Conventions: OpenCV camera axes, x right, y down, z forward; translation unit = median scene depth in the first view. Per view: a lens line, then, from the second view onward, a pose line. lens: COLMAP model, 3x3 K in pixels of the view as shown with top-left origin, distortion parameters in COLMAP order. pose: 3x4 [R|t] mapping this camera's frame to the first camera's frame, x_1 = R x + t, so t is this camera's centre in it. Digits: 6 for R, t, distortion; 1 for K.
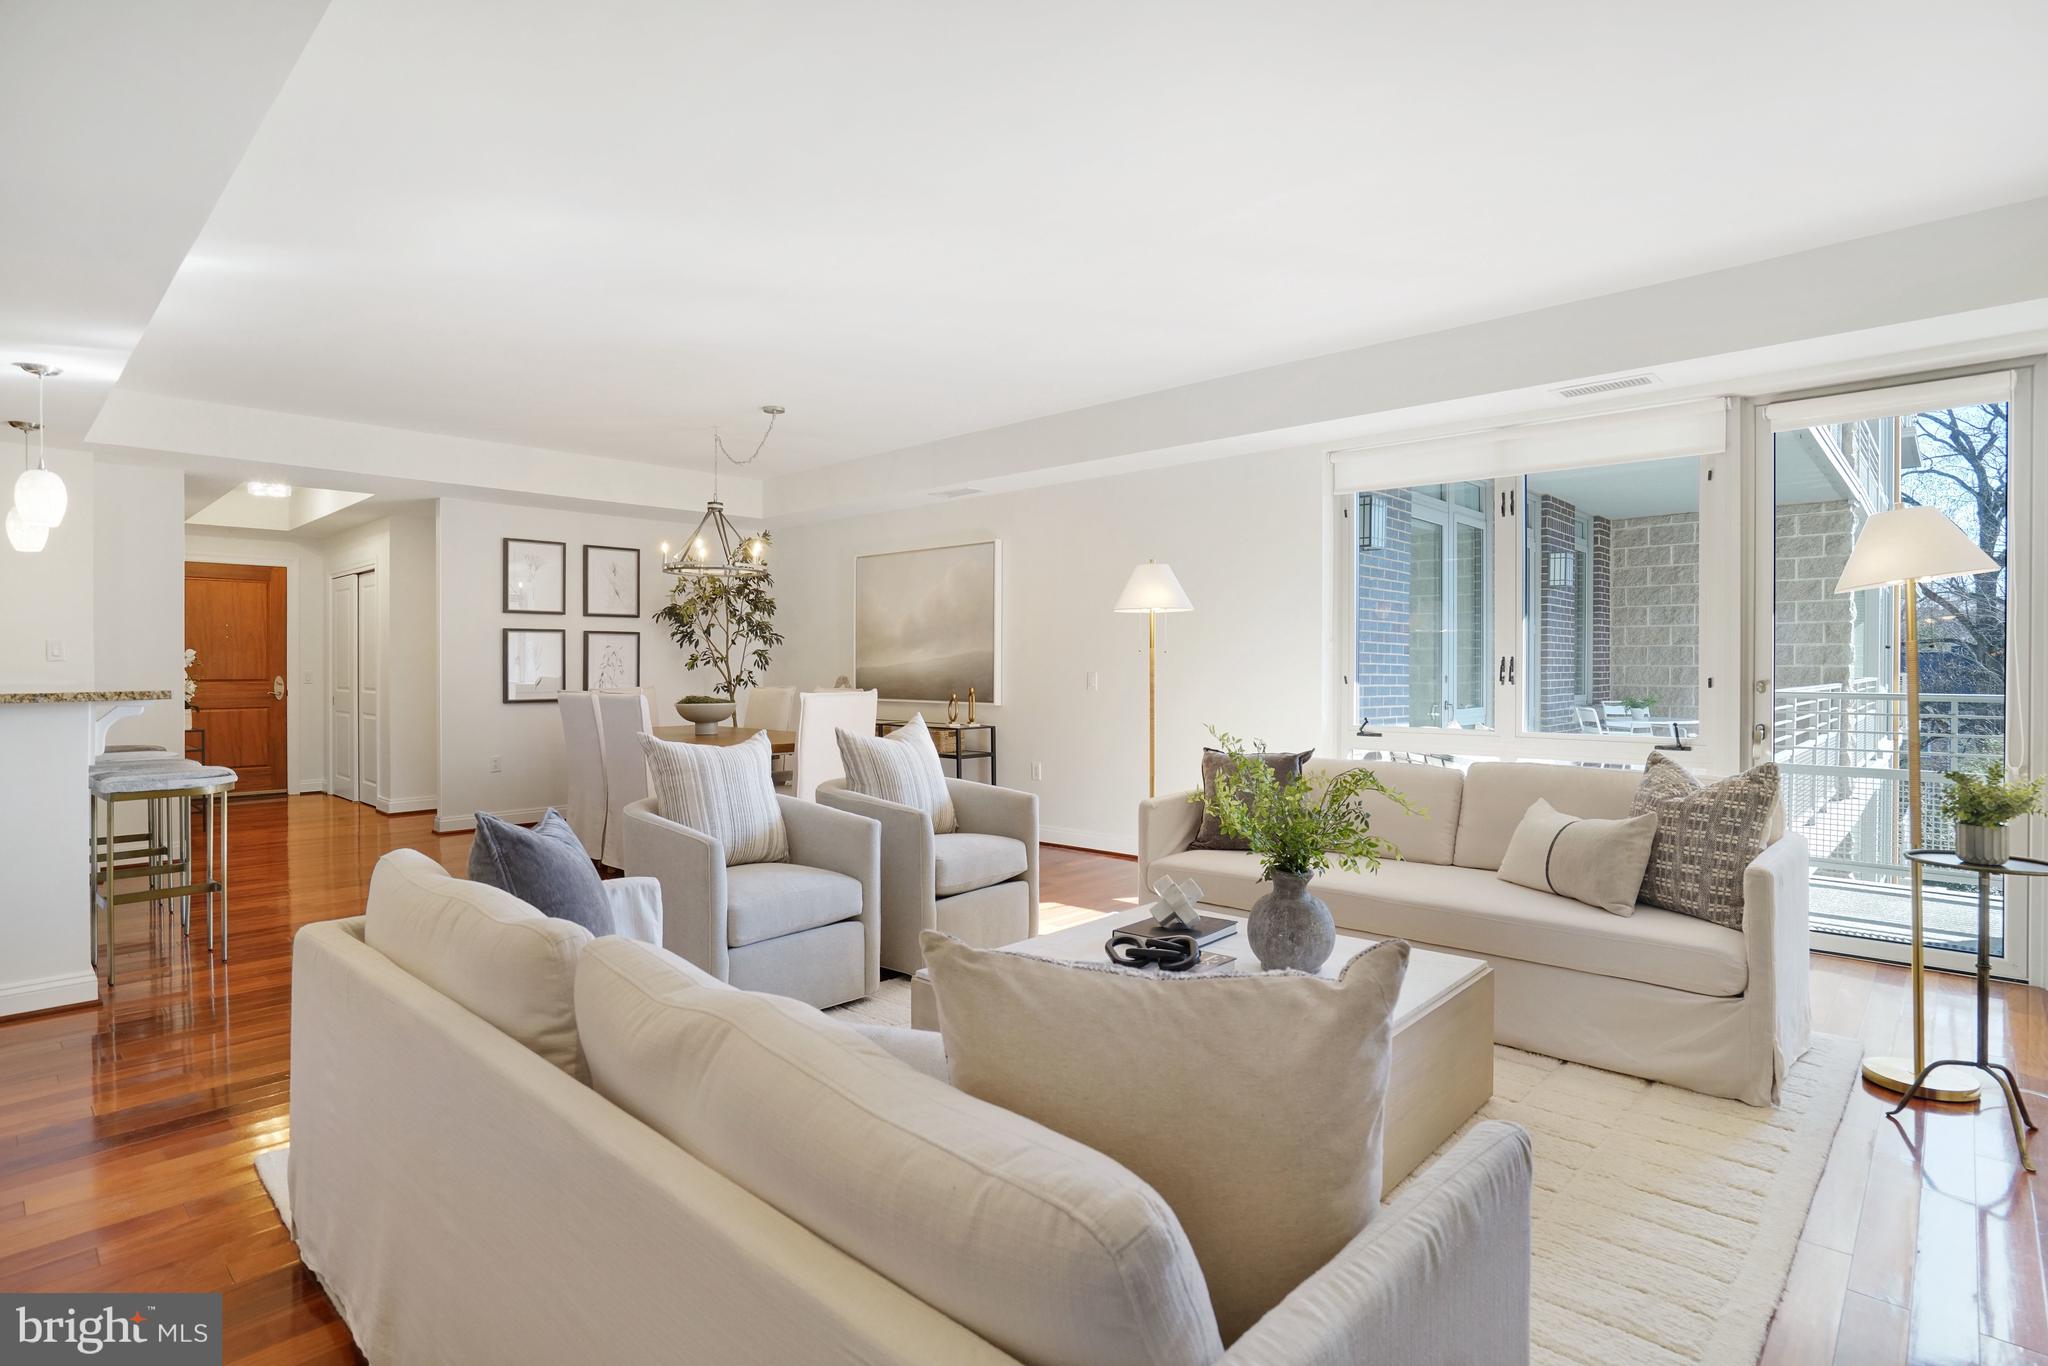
lens RADIAL K [[1017.2, 0, 1016.2], [0, 1017.2, 674.5], [0, 0, 1]] dist [-0.051662, 0.008850]
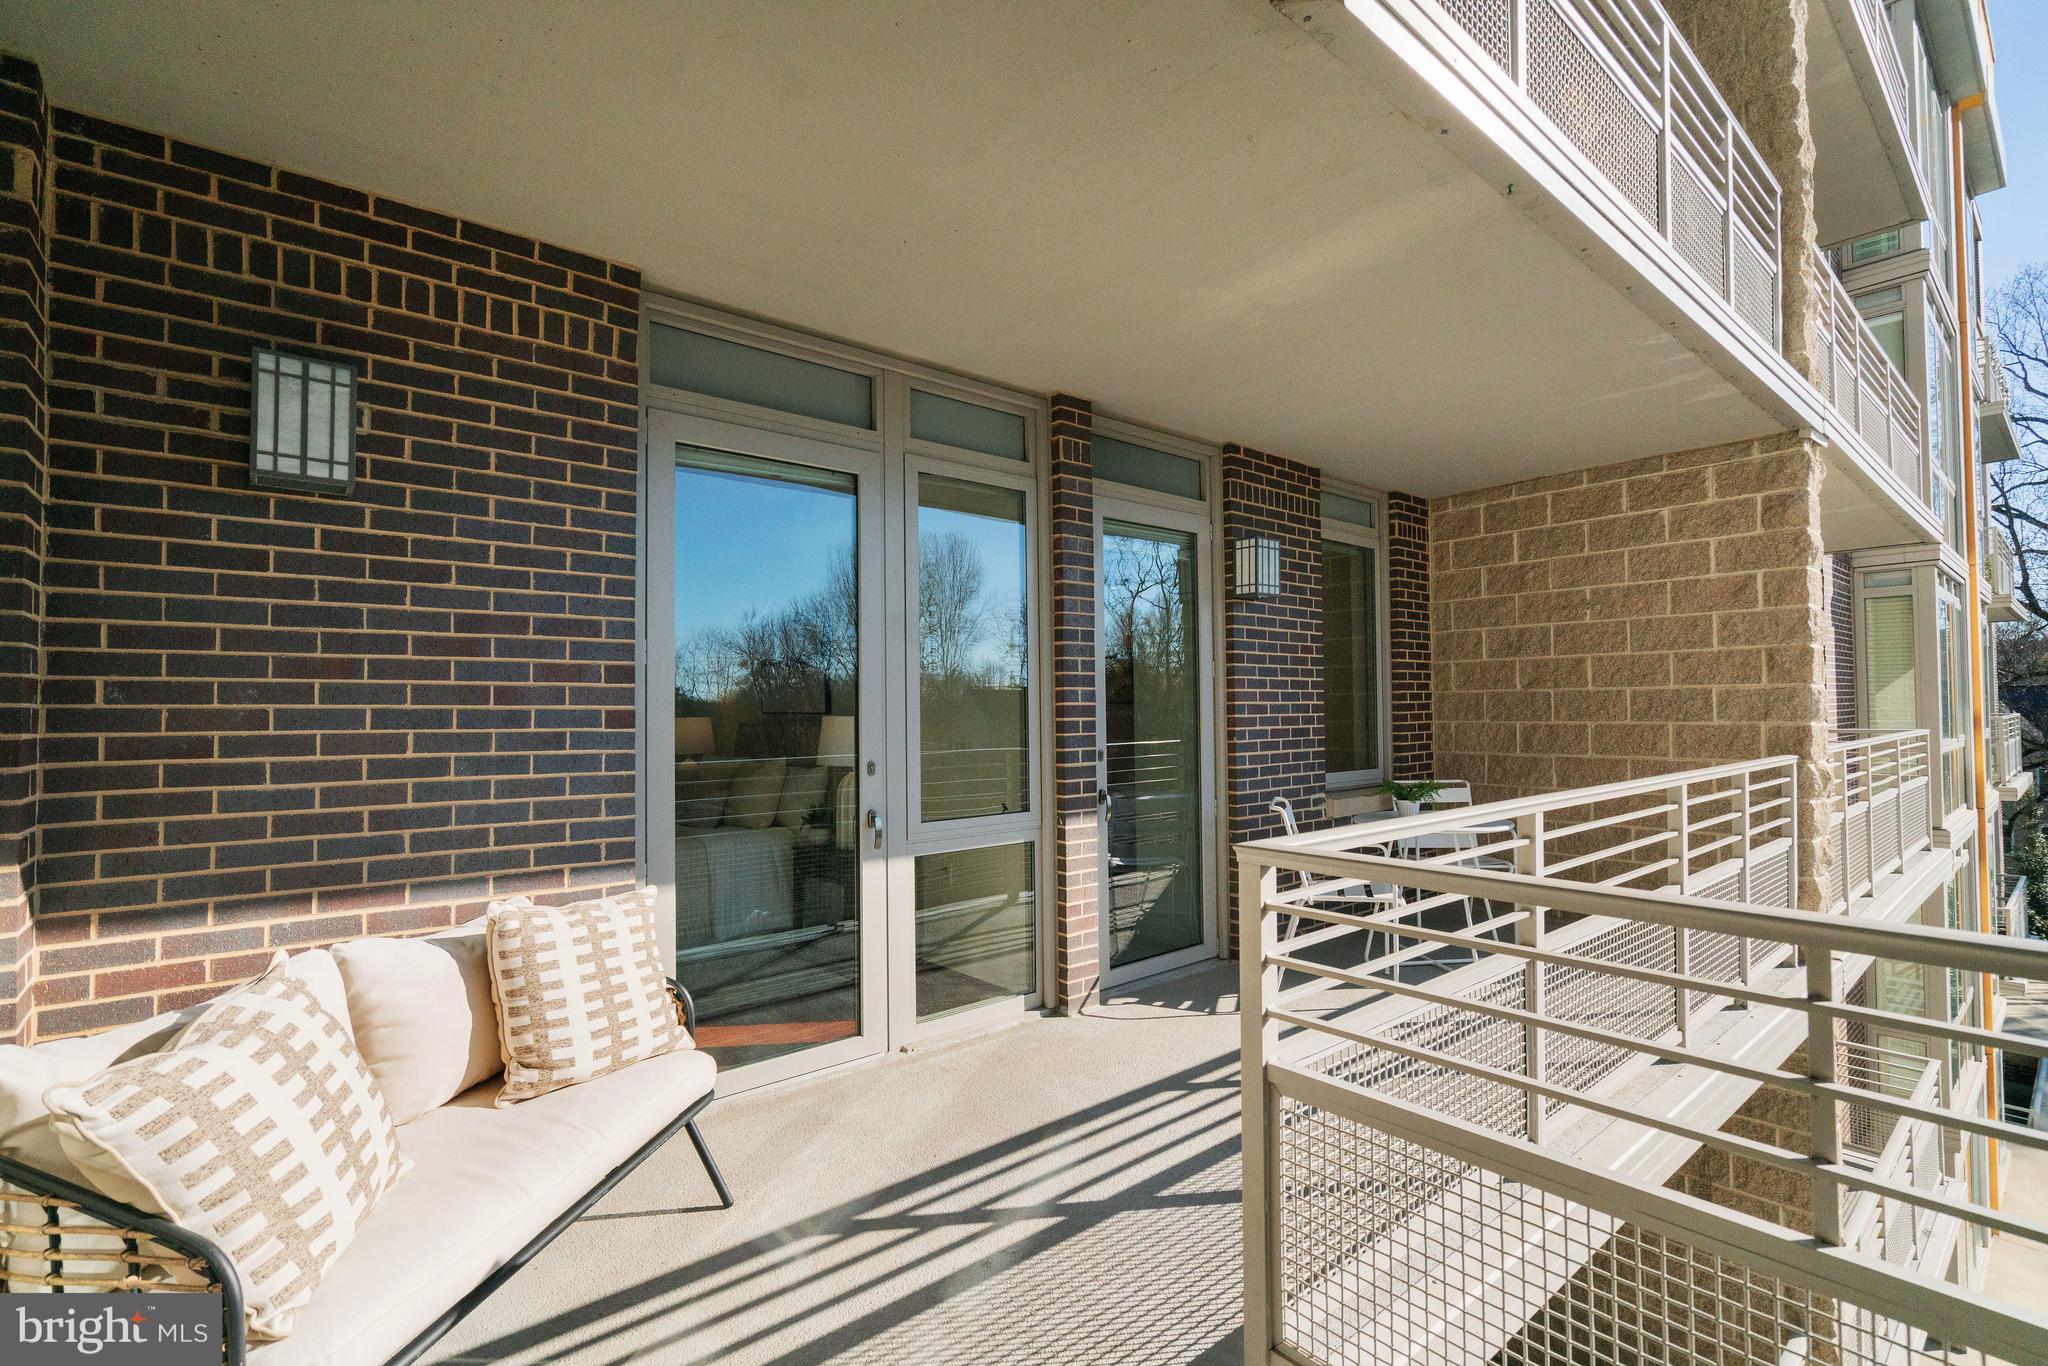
lens RADIAL K [[934.0, 0, 1000.8], [0, 934.0, 687.9], [0, 0, 1]] dist [-0.043622, 0.015395]
pose [[0.993480, -0.013907, -0.113156, 0.433246], [0.010217, 0.999399, -0.033127, -0.016021], [0.113549, 0.031755, 0.993025, 0.418718]]
